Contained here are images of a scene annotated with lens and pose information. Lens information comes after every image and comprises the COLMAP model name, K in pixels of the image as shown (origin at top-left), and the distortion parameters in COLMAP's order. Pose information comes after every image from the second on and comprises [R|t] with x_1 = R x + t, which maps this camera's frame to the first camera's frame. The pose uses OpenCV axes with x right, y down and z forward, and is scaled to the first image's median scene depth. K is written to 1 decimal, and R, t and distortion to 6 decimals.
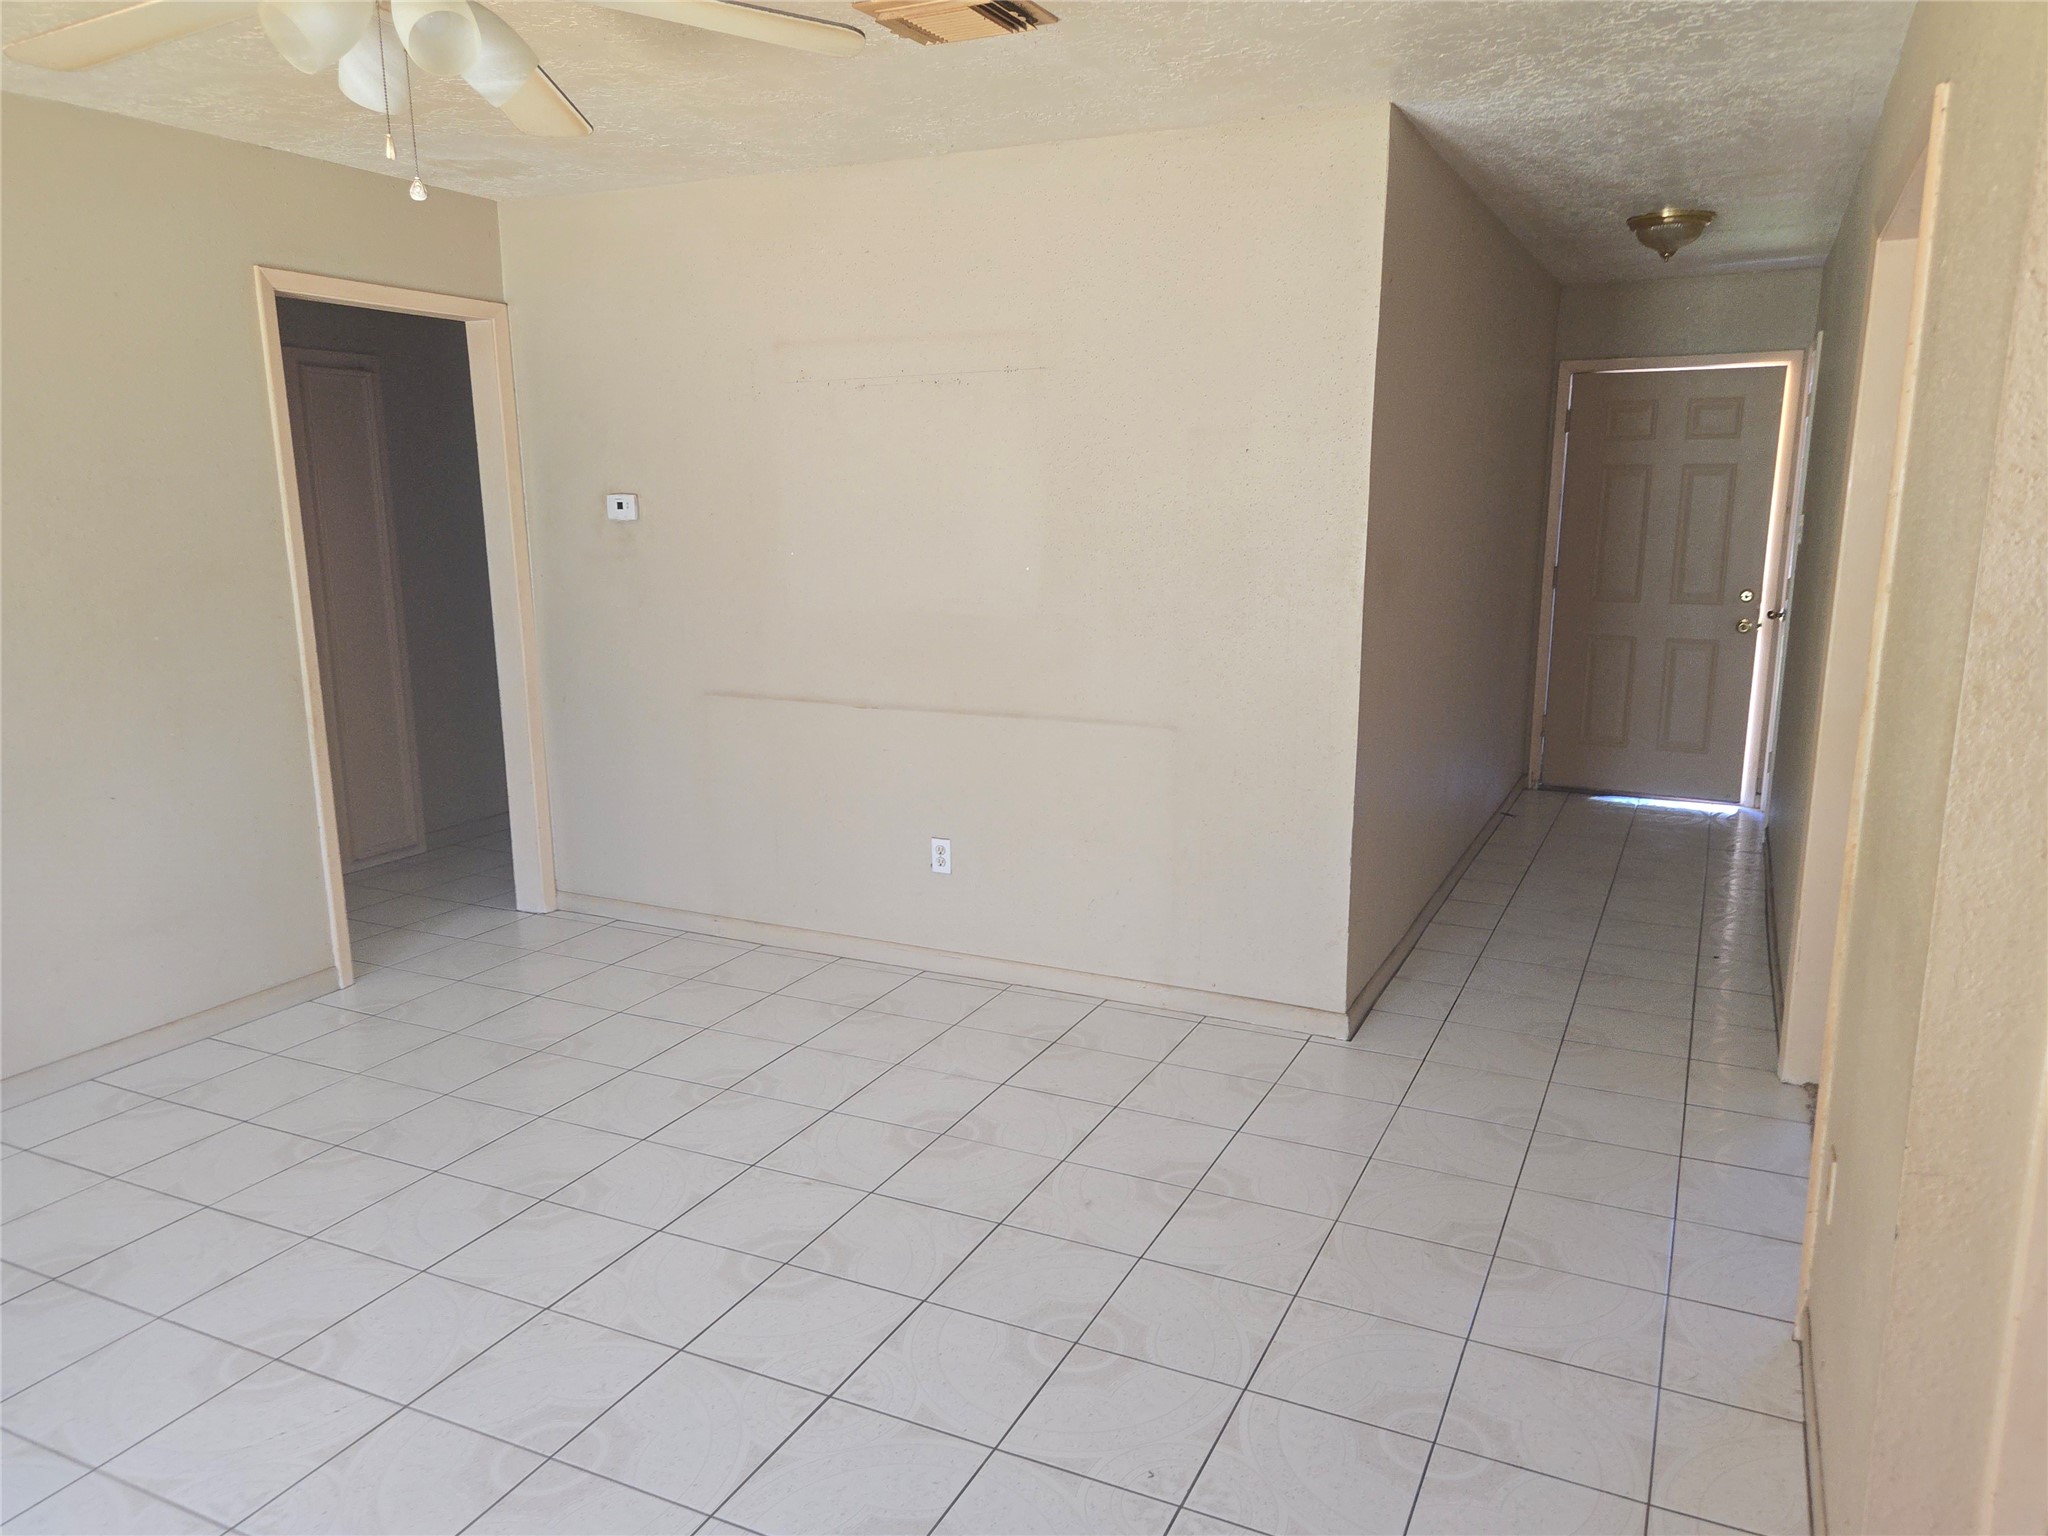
lens RADIAL K [[1408.6, 0, 1022.1], [0, 1408.6, 780.7], [0, 0, 1]] dist [0.090203, -0.063434]
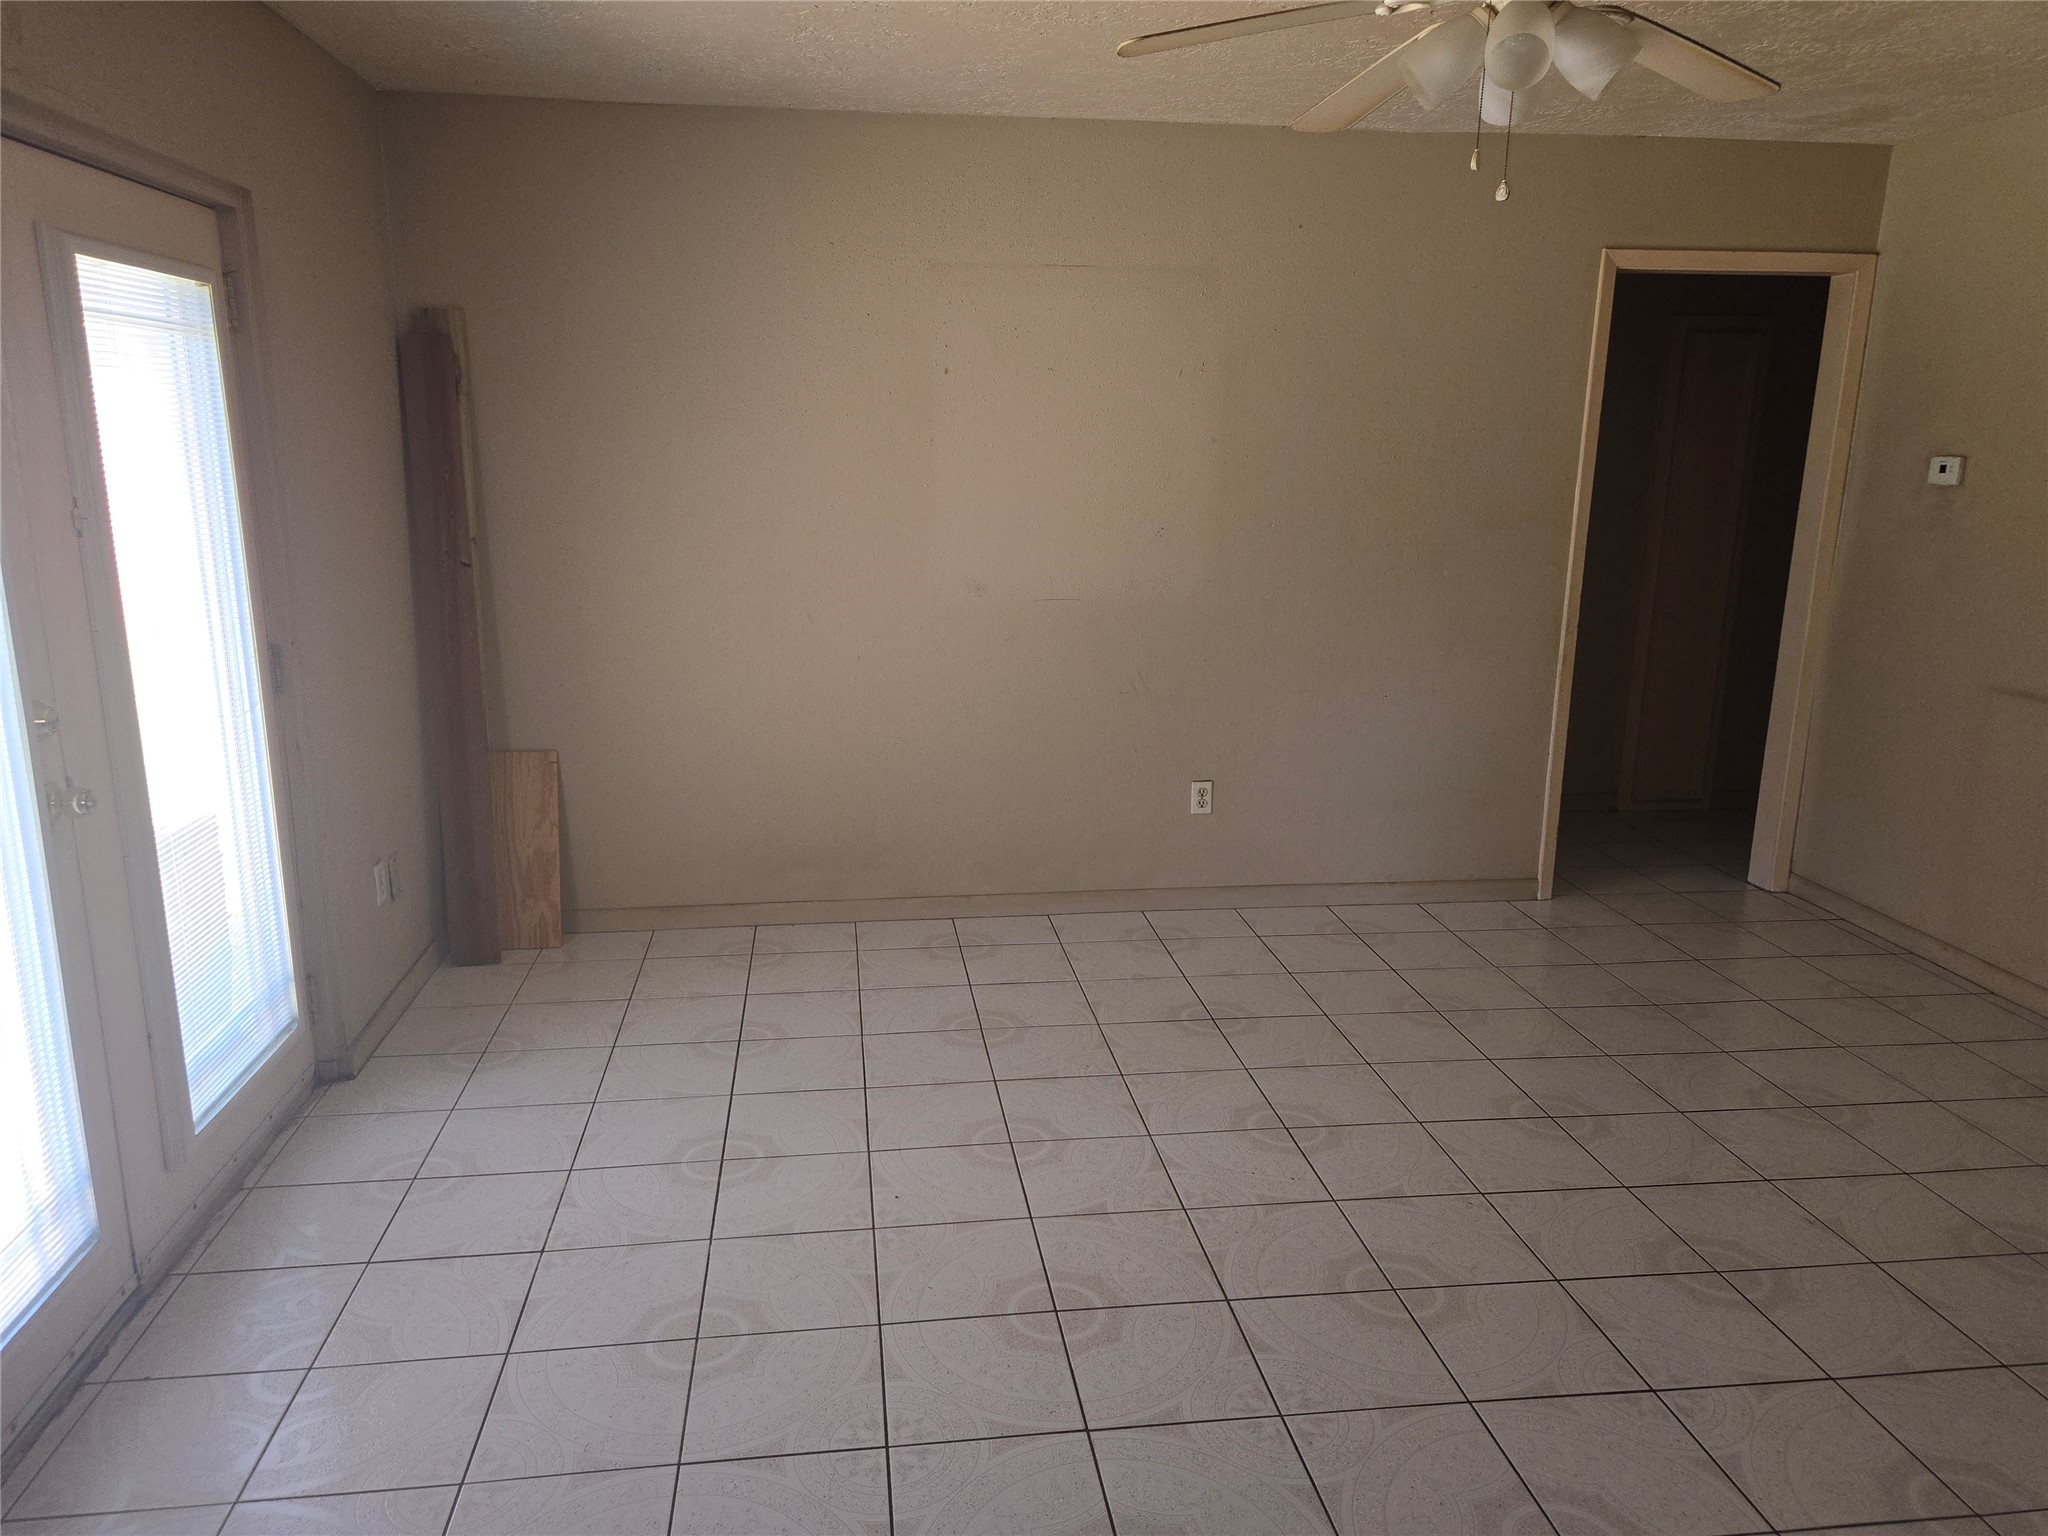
lens RADIAL K [[1385.7, 0, 1024.0], [0, 1385.7, 768.0], [0, 0, 1]] dist [0.078285, -0.061230]
pose [[0.569544, 0.200406, -0.797155, 0.145706], [-0.182184, 0.976478, 0.115323, -0.007756], [0.801516, 0.079547, 0.592658, 0.025242]]
